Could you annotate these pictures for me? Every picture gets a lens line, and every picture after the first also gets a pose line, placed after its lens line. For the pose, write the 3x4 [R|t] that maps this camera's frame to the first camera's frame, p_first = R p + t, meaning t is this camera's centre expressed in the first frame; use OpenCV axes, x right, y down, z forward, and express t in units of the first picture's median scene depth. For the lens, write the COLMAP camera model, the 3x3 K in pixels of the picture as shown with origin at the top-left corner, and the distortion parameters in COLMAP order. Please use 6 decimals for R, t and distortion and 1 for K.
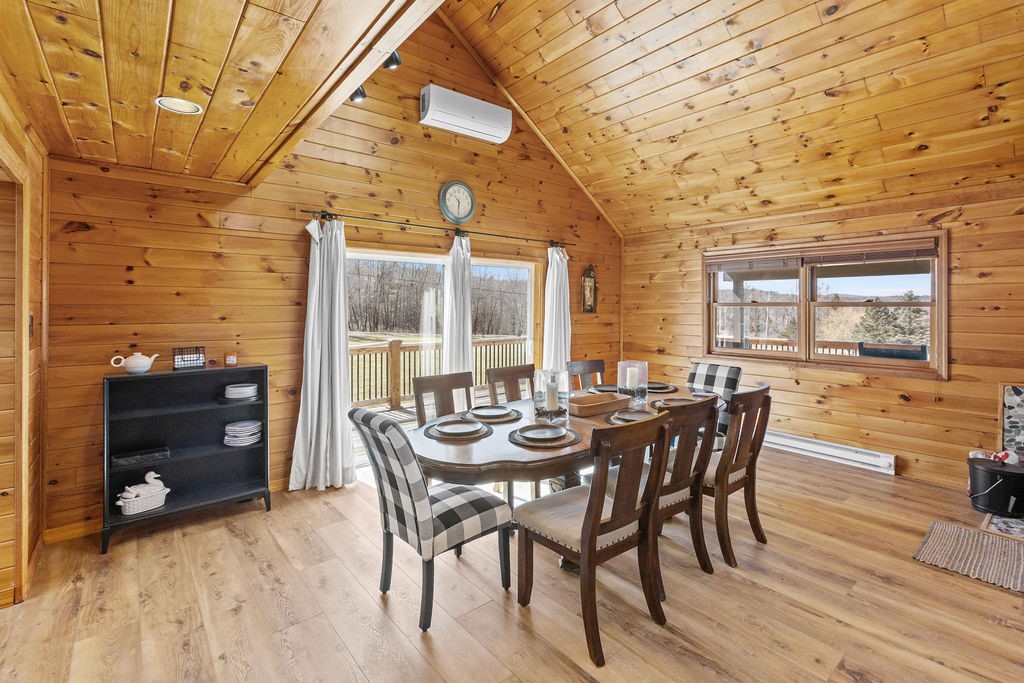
lens RADIAL K [[469.3, 0, 518.8], [0, 469.3, 318.1], [0, 0, 1]] dist [-0.038665, 0.026535]
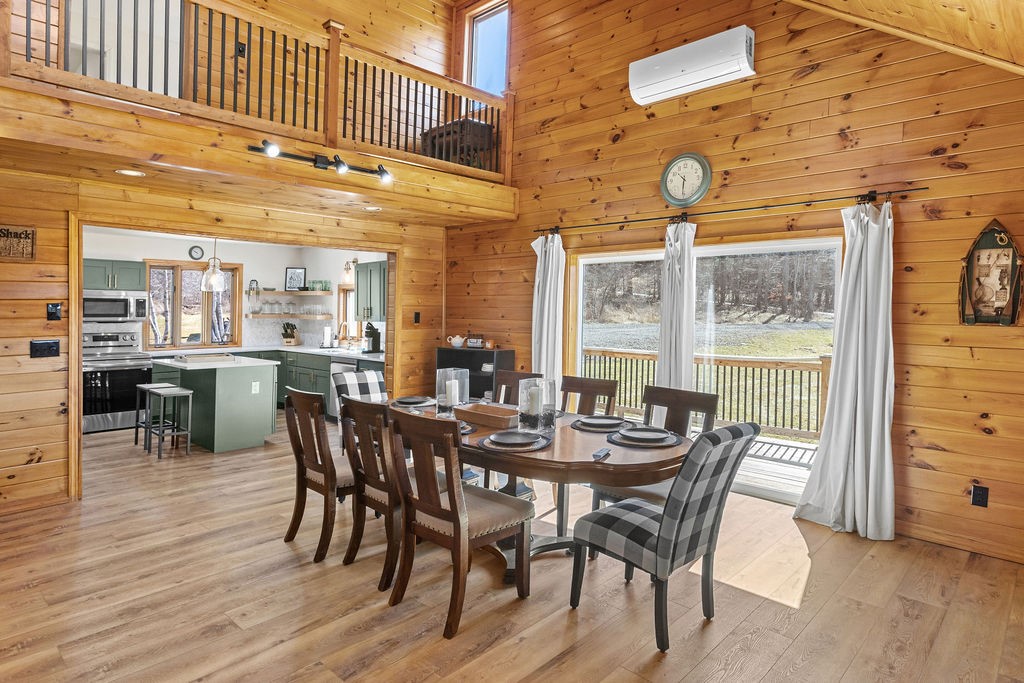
lens RADIAL K [[602.6, 0, 514.1], [0, 602.6, 331.4], [0, 0, 1]] dist [-0.003558, 0.000827]
pose [[0.115555, 0.038711, -0.992546, 0.978826], [-0.030210, 0.998915, 0.035442, -0.016608], [0.992842, 0.025889, 0.116599, 0.661885]]
